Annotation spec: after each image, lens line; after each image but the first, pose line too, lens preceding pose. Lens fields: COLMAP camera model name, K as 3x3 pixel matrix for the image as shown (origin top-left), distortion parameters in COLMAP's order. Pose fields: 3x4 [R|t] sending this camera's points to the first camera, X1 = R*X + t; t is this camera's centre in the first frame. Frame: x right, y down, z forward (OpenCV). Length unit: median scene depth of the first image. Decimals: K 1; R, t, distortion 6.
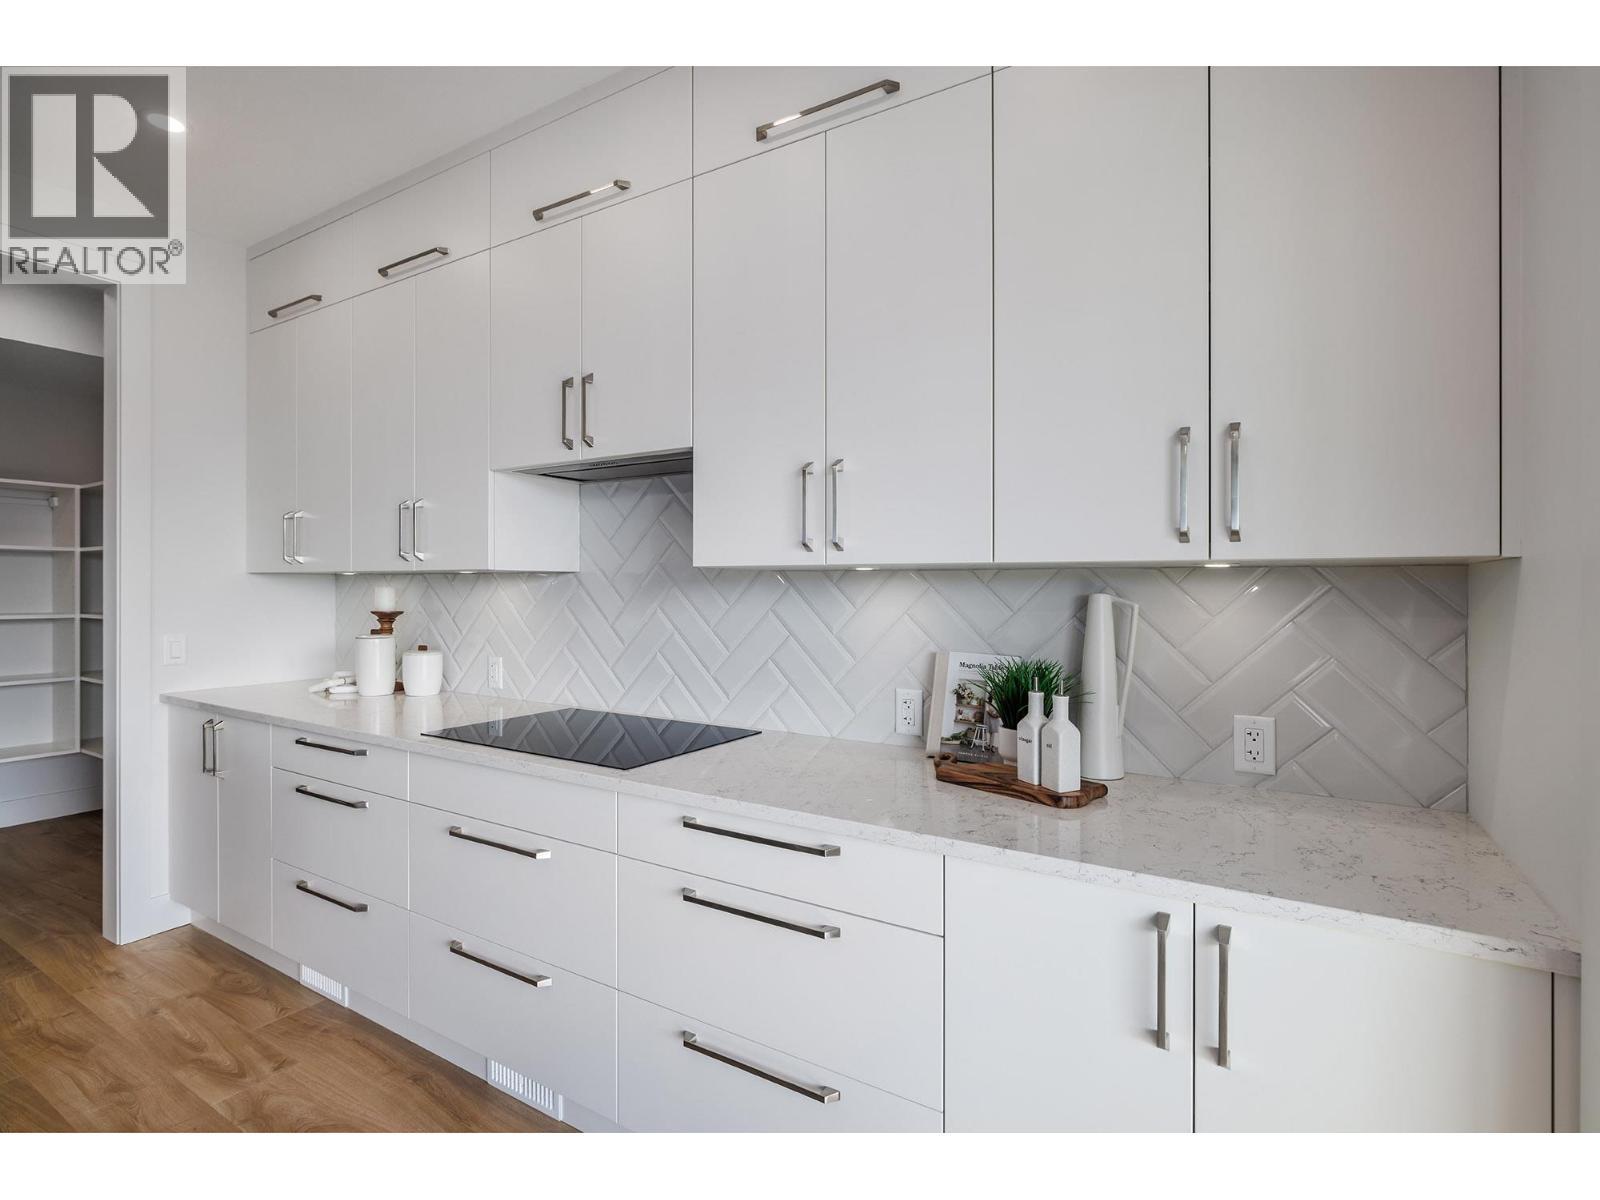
lens RADIAL K [[771.2, 0, 800.8], [0, 771.2, 596.8], [0, 0, 1]] dist [0.000889, -0.001303]
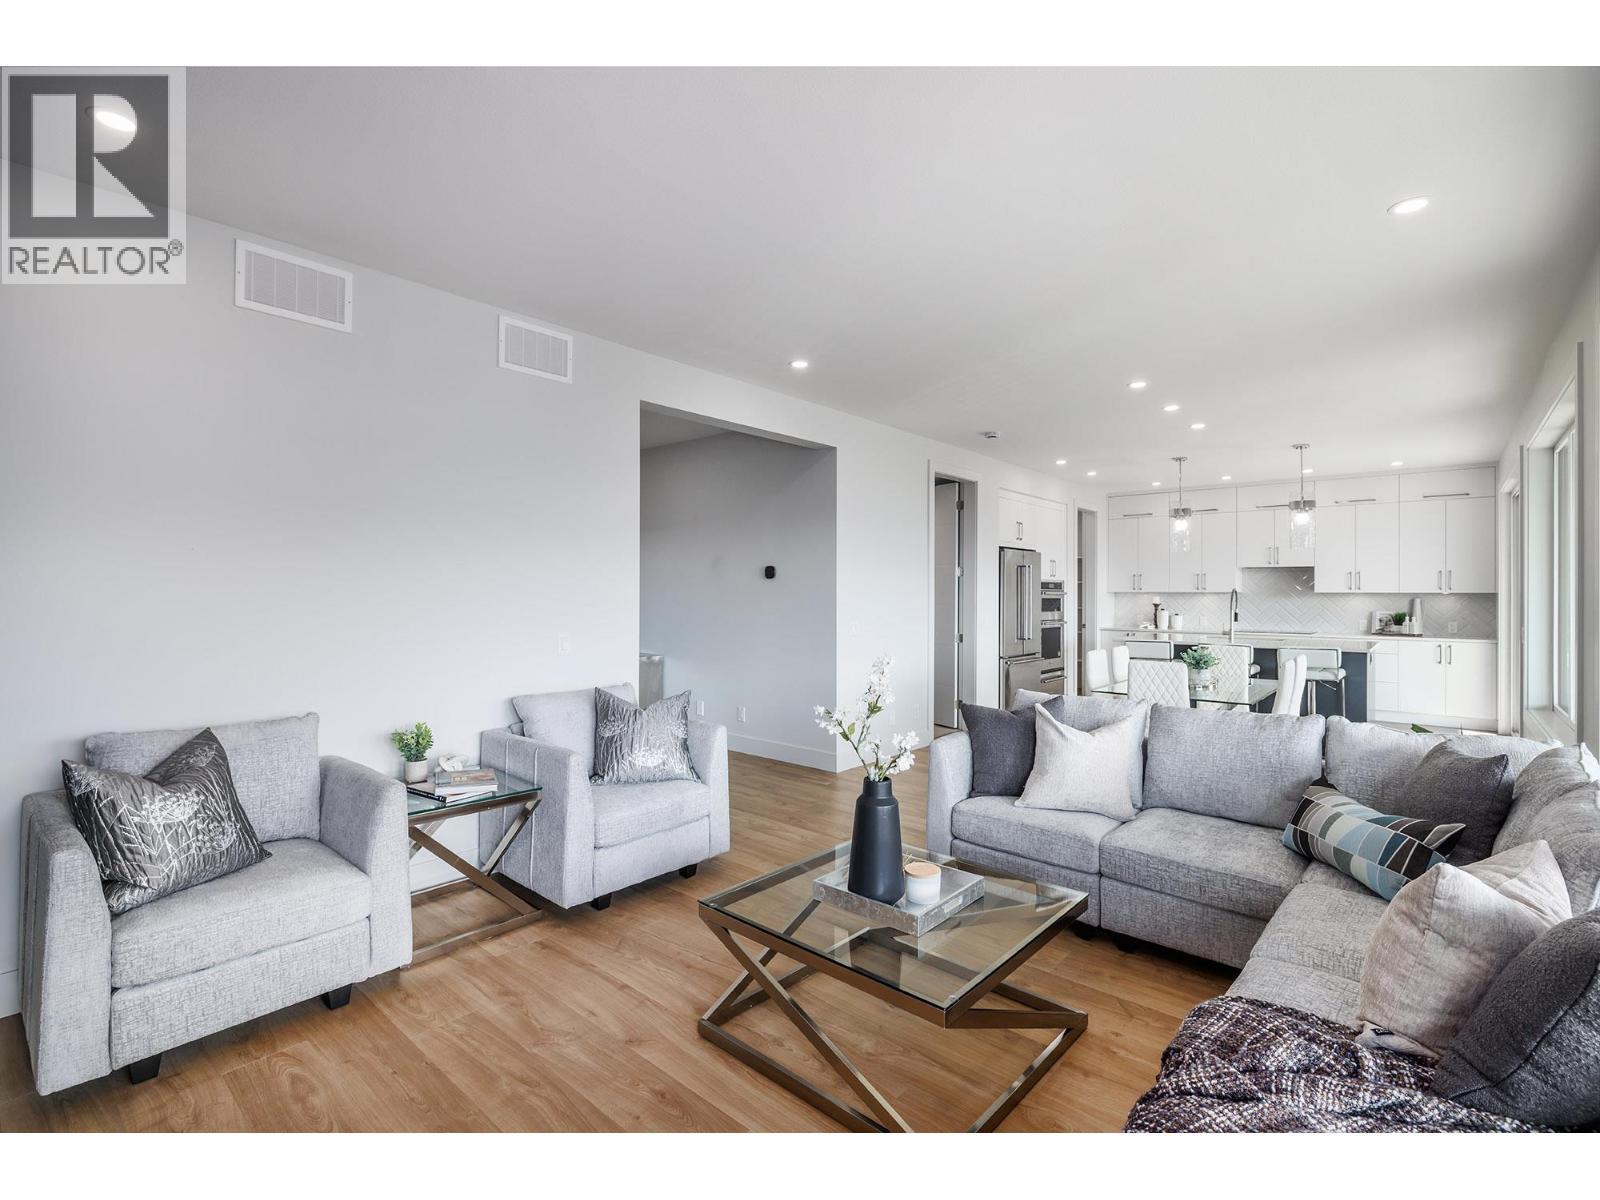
lens RADIAL K [[771.2, 0, 796.6], [0, 771.2, 604.6], [0, 0, 1]] dist [0.000889, -0.001303]
pose [[0.987416, 0.000805, -0.158144, -2.657463], [0.000527, 0.999965, 0.008381, -0.008397], [0.158145, -0.008359, 0.987380, -4.338304]]
